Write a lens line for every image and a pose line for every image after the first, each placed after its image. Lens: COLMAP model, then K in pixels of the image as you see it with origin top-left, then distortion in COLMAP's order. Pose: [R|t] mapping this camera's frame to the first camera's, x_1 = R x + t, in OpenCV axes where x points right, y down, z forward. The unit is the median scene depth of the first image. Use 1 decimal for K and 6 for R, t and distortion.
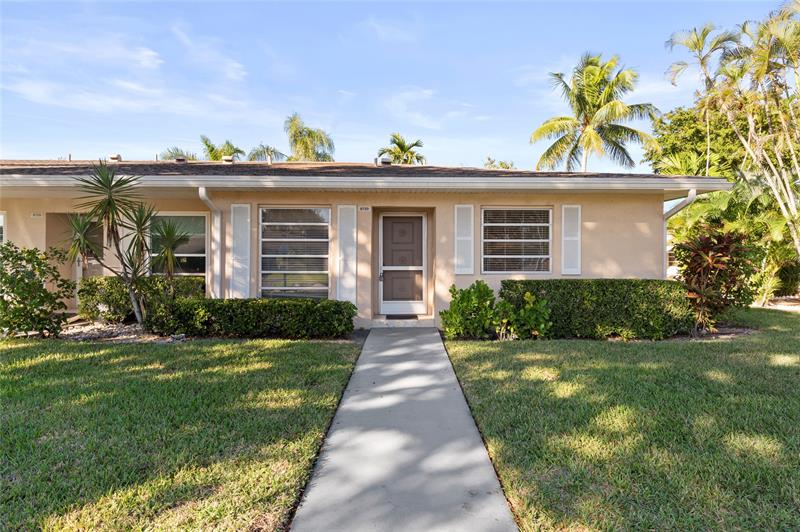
lens RADIAL K [[464.7, 0, 400.0], [0, 464.7, 266.0], [0, 0, 1]] dist [0.024698, 0.000638]
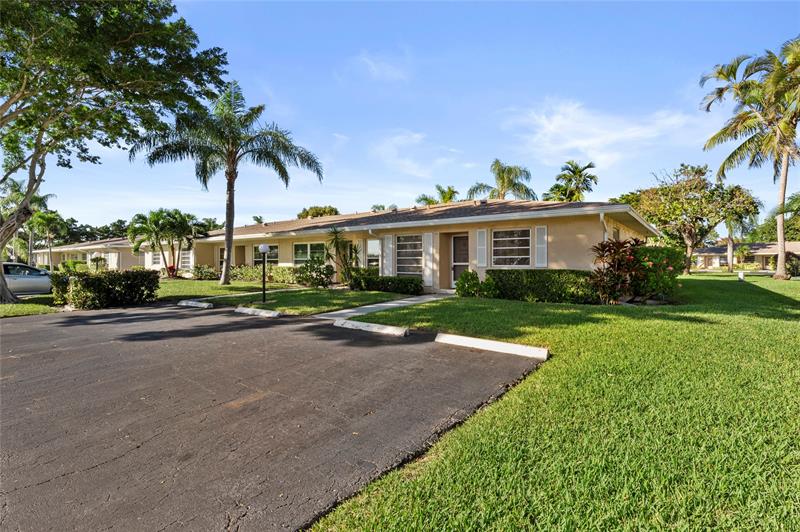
lens RADIAL K [[365.0, 0, 399.4], [0, 365.0, 271.8], [0, 0, 1]] dist [0.018582, -0.000147]
pose [[0.803165, 0.011619, -0.595643, 0.723549], [0.000336, 0.999801, 0.019956, 0.008301], [0.595757, -0.016228, 0.803001, -0.362628]]
